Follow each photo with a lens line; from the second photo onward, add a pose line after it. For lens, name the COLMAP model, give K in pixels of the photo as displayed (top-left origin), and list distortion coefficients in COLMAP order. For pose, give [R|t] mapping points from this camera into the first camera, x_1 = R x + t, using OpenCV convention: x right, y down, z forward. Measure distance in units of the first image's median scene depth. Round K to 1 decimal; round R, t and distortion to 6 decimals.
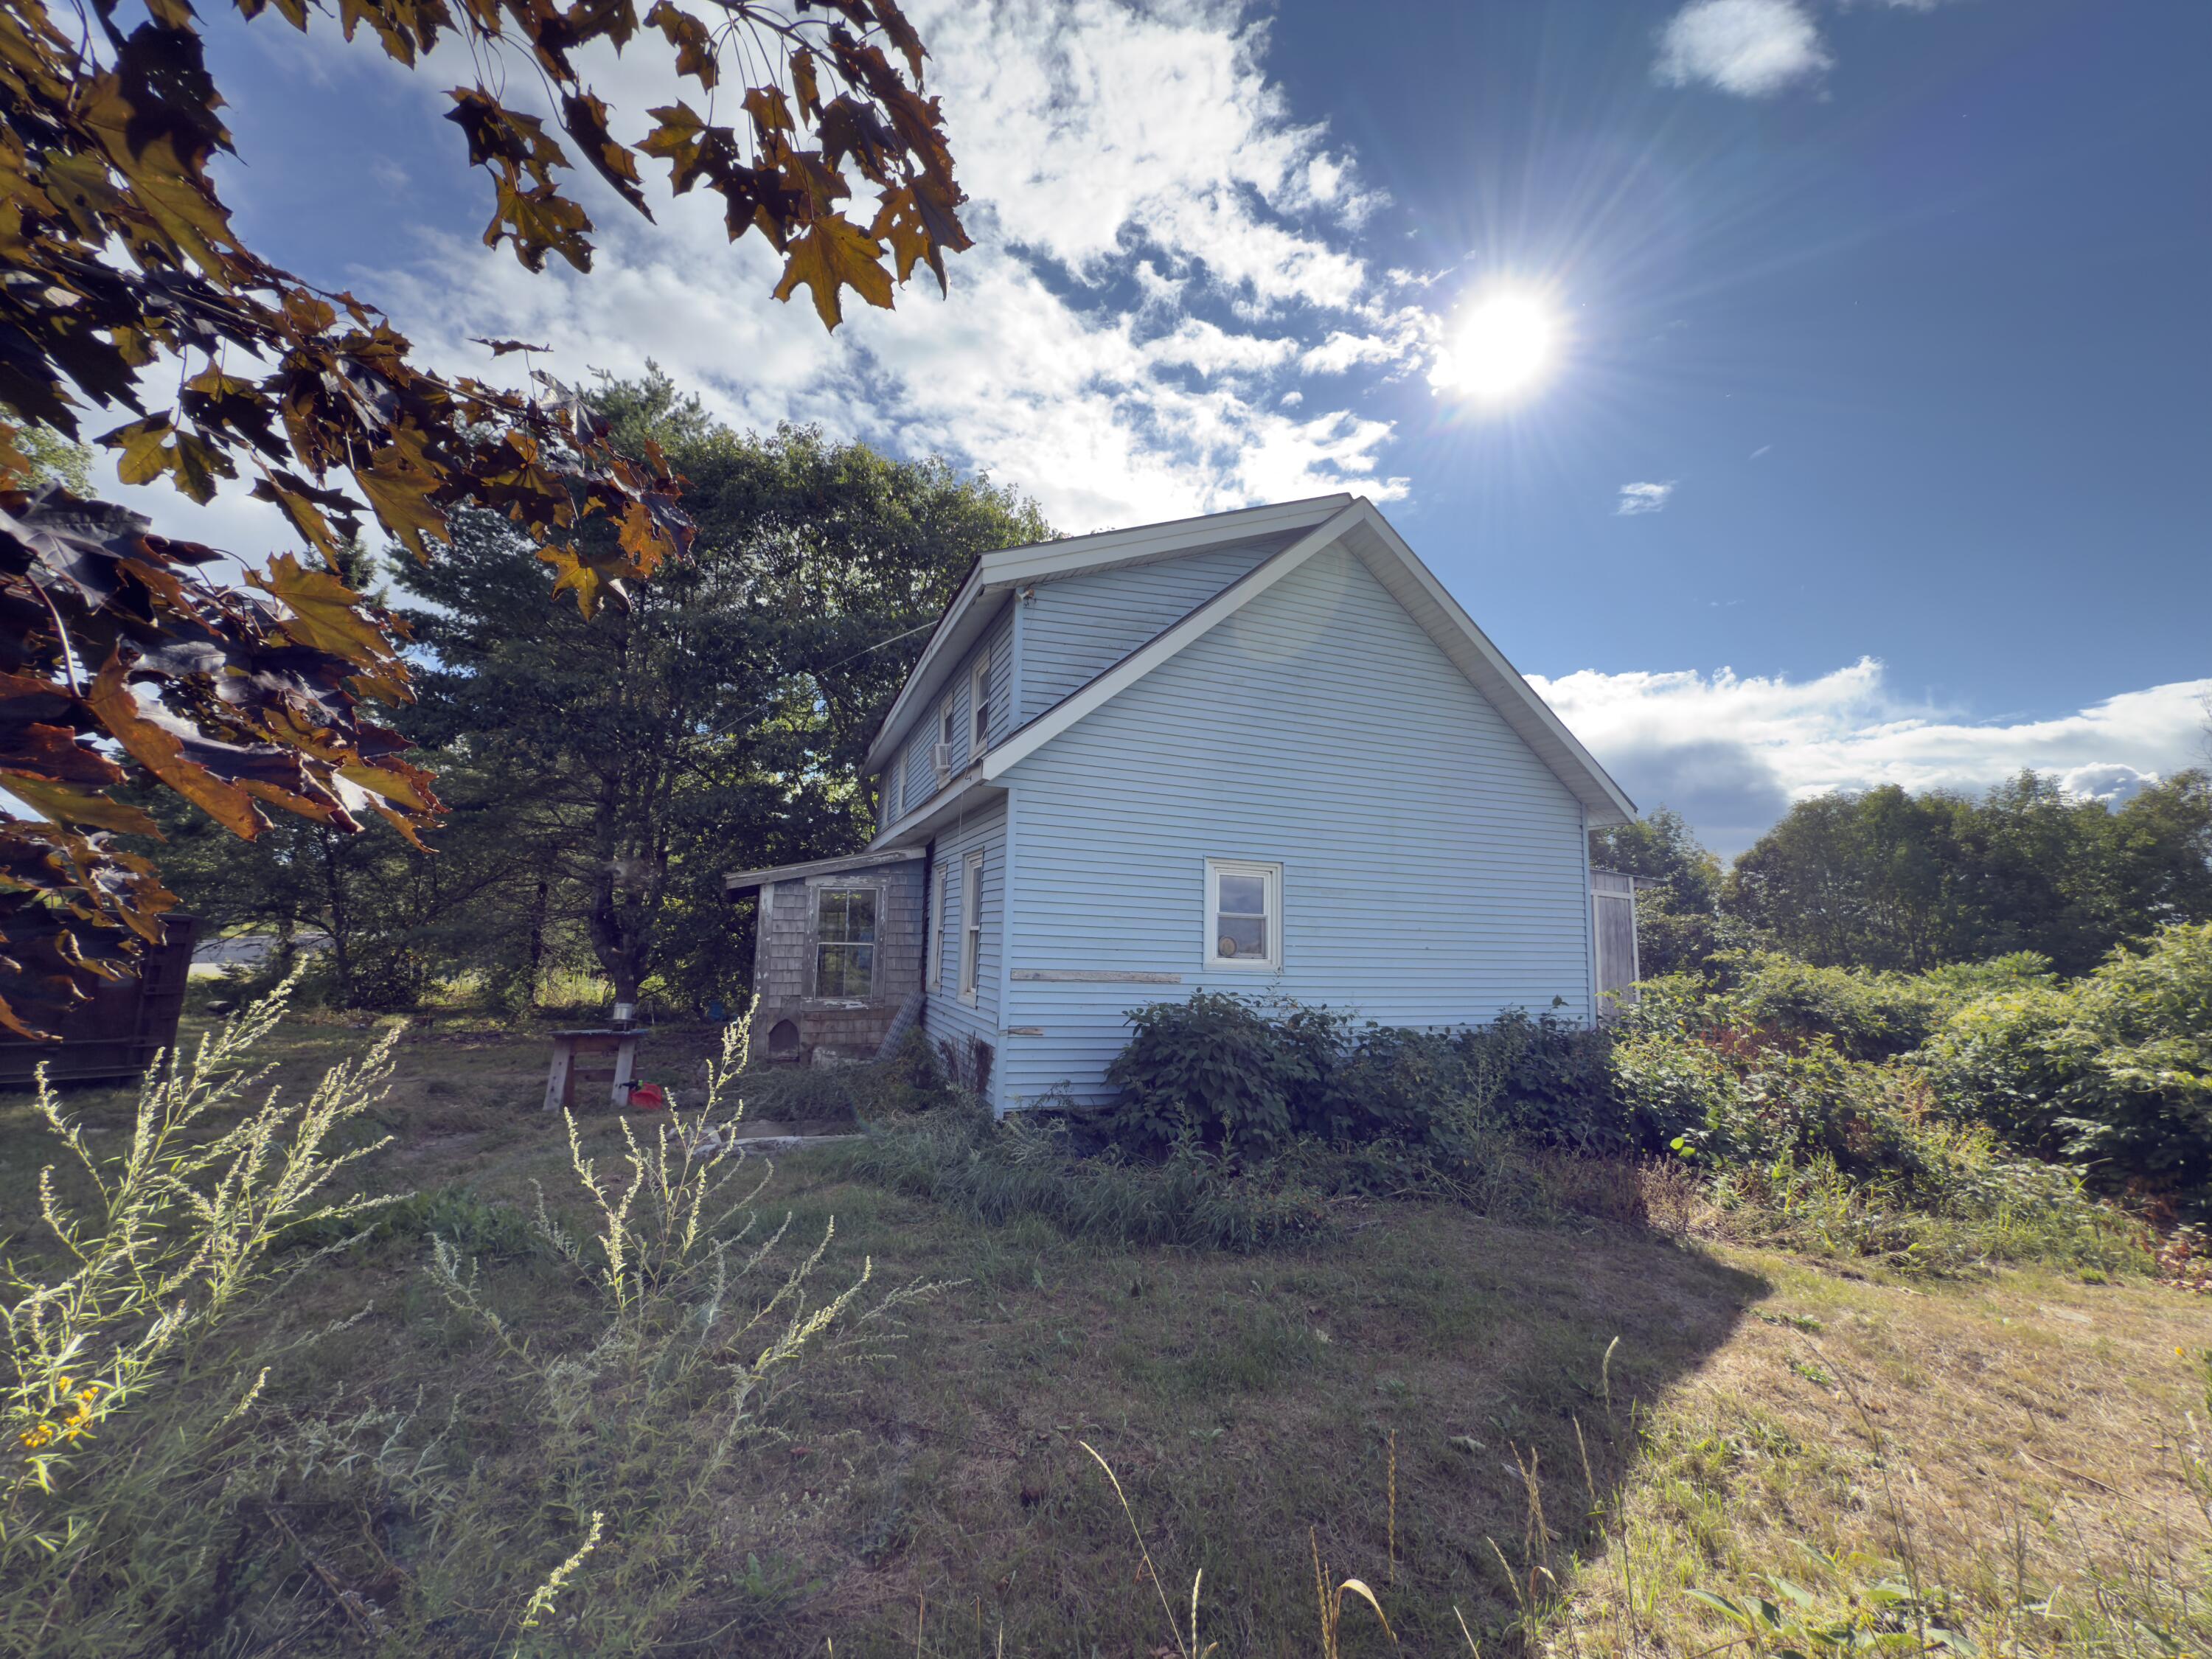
lens RADIAL K [[895.5, 0, 1102.9], [0, 895.5, 828.0], [0, 0, 1]] dist [0.009959, 0.000201]
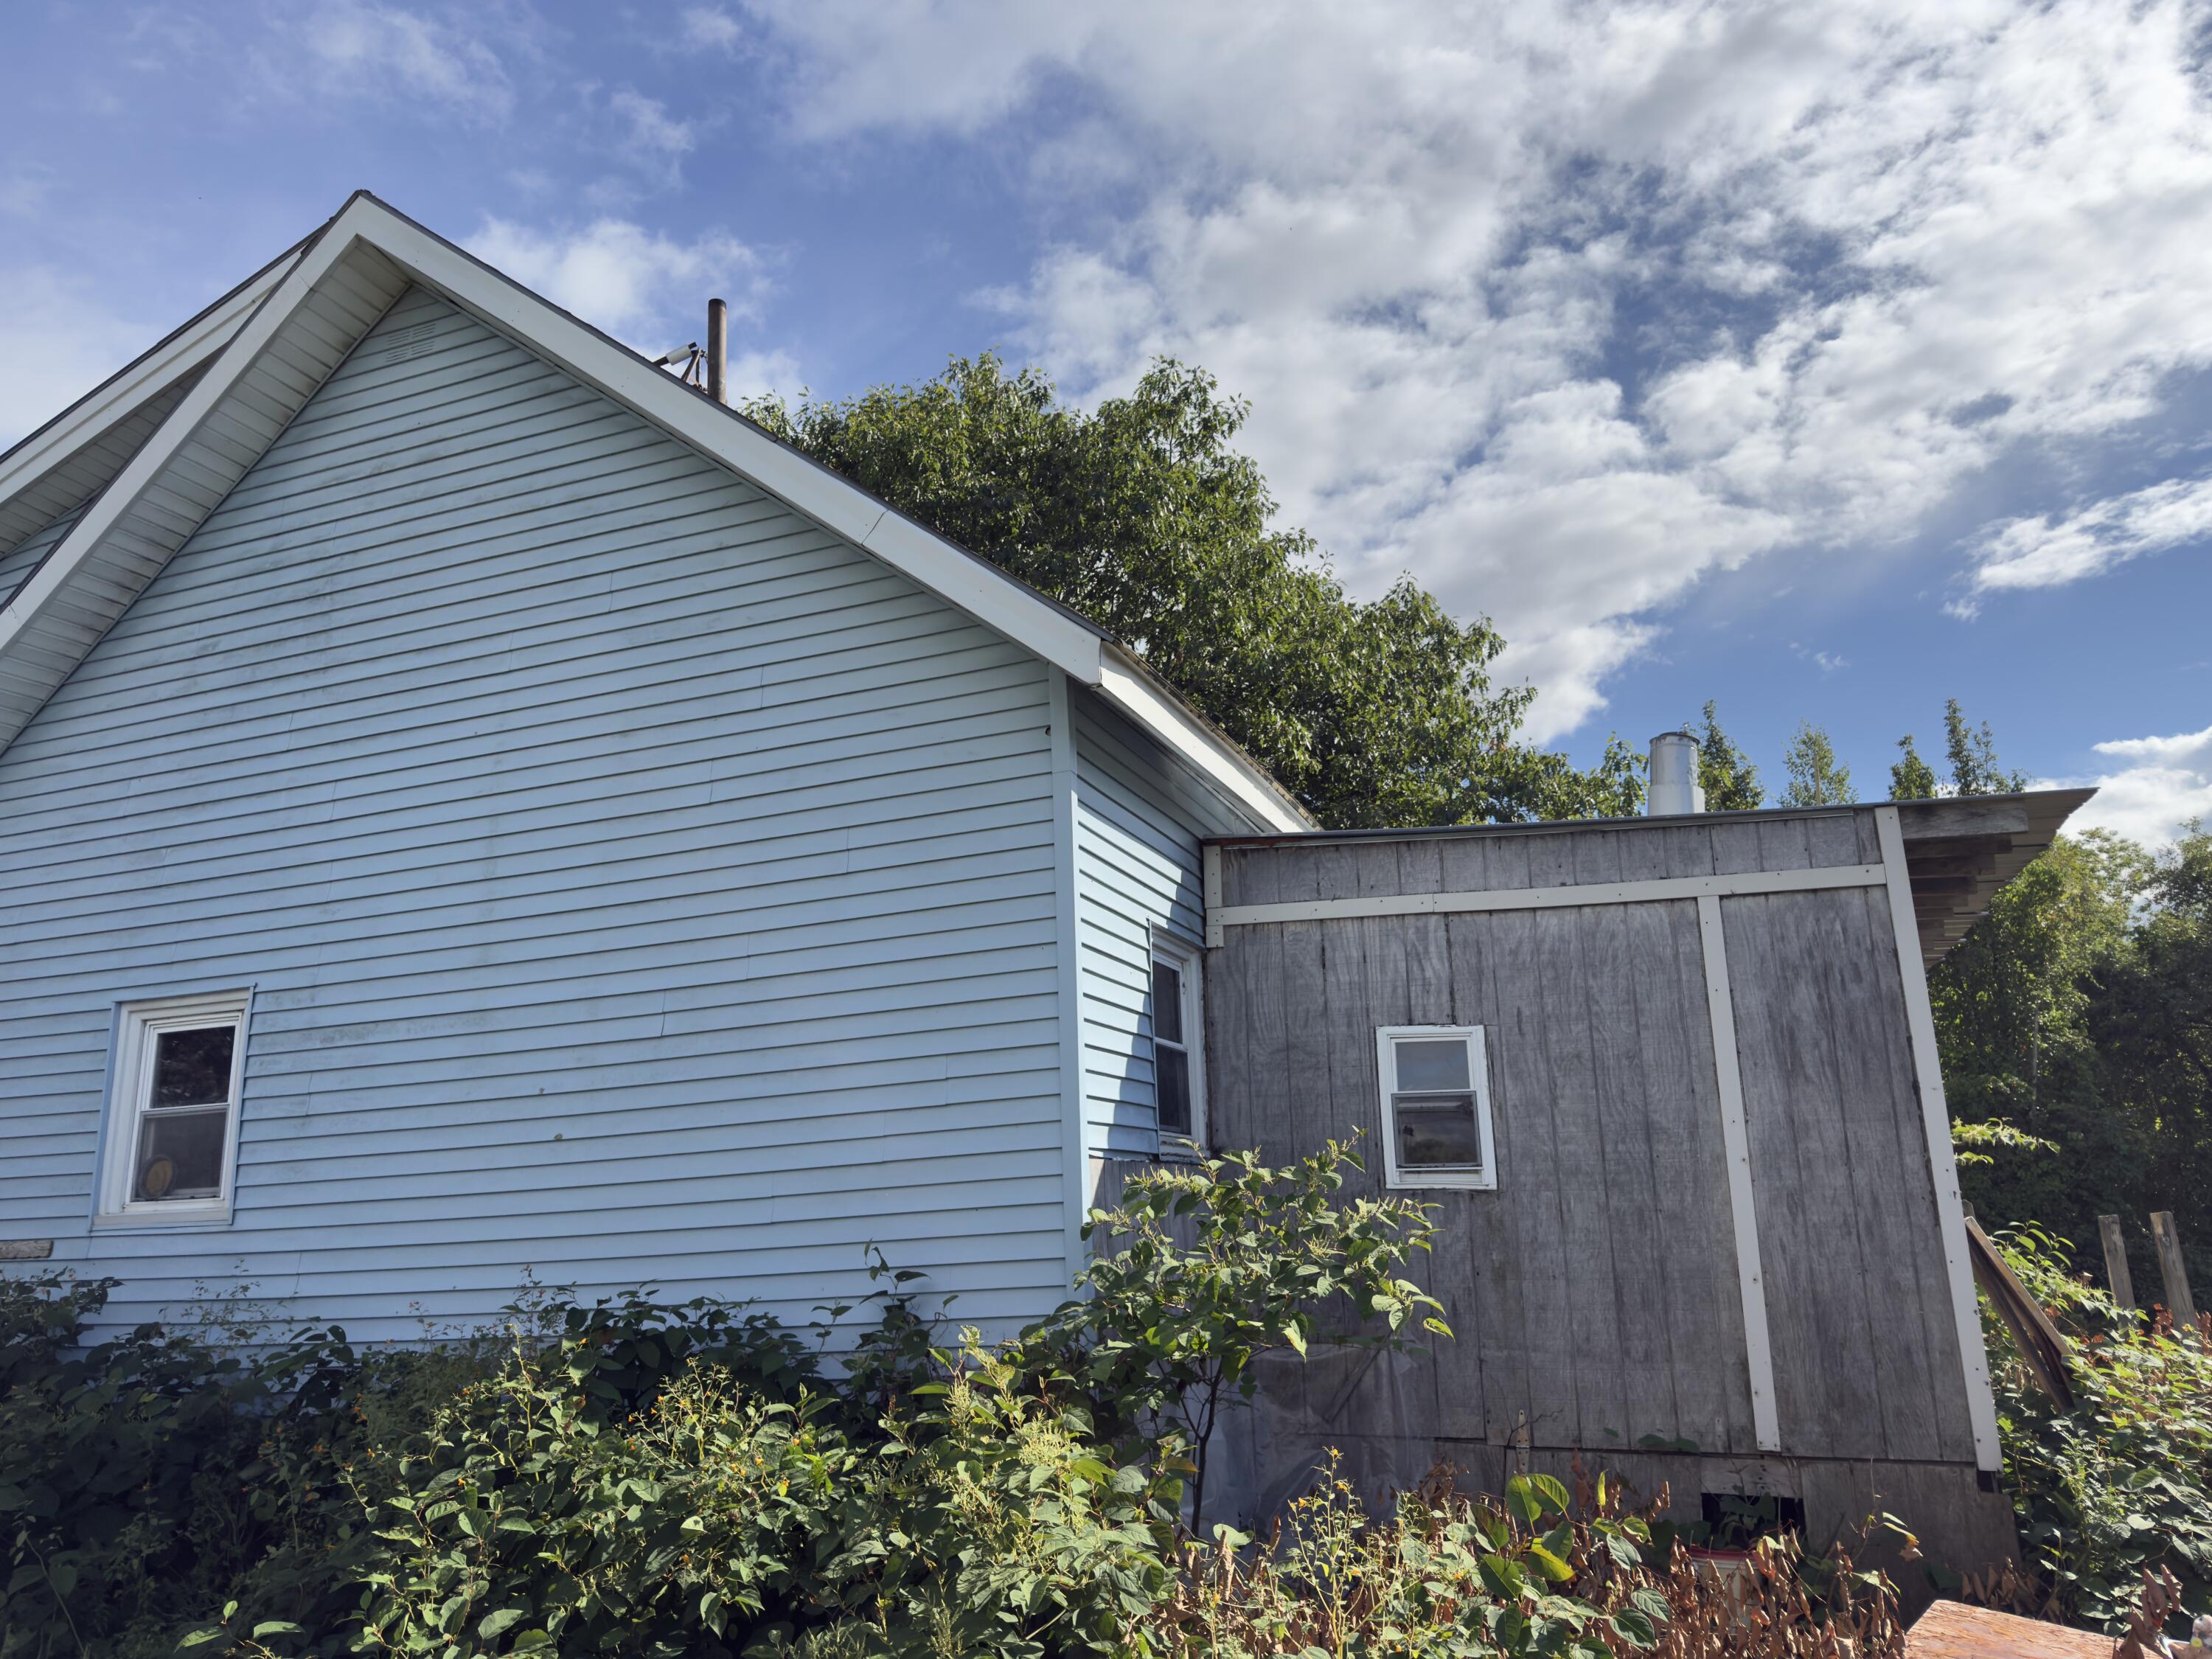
lens RADIAL K [[1579.4, 0, 1094.9], [0, 1579.4, 822.9], [0, 0, 1]] dist [0.054549, -0.049771]
pose [[0.737521, -0.221146, -0.638089, 1.044436], [0.149007, 0.974865, -0.165638, 0.153851], [0.658680, 0.027082, 0.751936, 0.632512]]
